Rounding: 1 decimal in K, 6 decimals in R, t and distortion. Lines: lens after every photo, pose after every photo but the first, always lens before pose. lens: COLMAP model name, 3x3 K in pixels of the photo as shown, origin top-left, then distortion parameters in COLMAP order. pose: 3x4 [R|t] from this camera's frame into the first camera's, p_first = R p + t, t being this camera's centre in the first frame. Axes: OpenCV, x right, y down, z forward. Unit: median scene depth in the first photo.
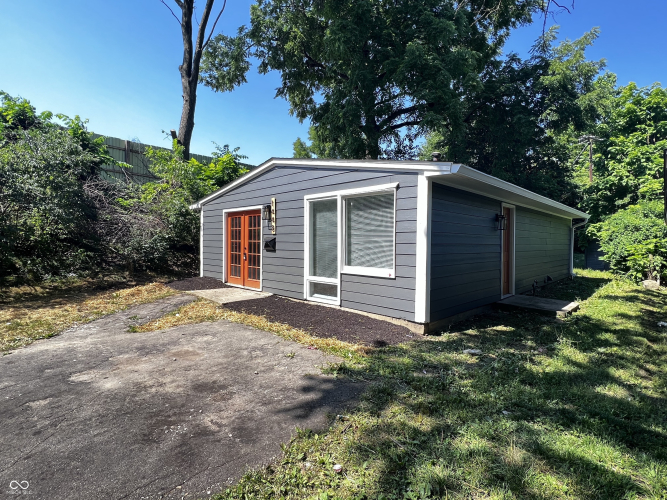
lens RADIAL K [[339.7, 0, 333.7], [0, 339.7, 250.9], [0, 0, 1]] dist [-0.002088, 0.002699]
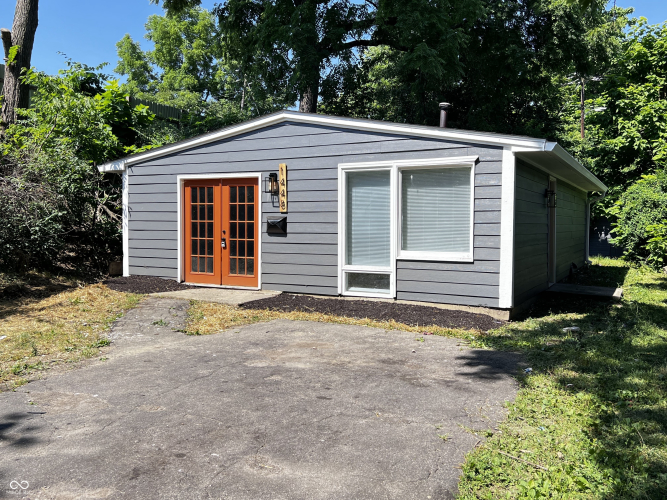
lens RADIAL K [[599.8, 0, 331.5], [0, 599.8, 246.6], [0, 0, 1]] dist [0.050287, -0.047706]
pose [[0.958151, -0.015252, 0.285857, -0.441765], [0.011280, 0.999816, 0.015537, 0.007421], [-0.286041, -0.011662, 0.958146, -0.293250]]
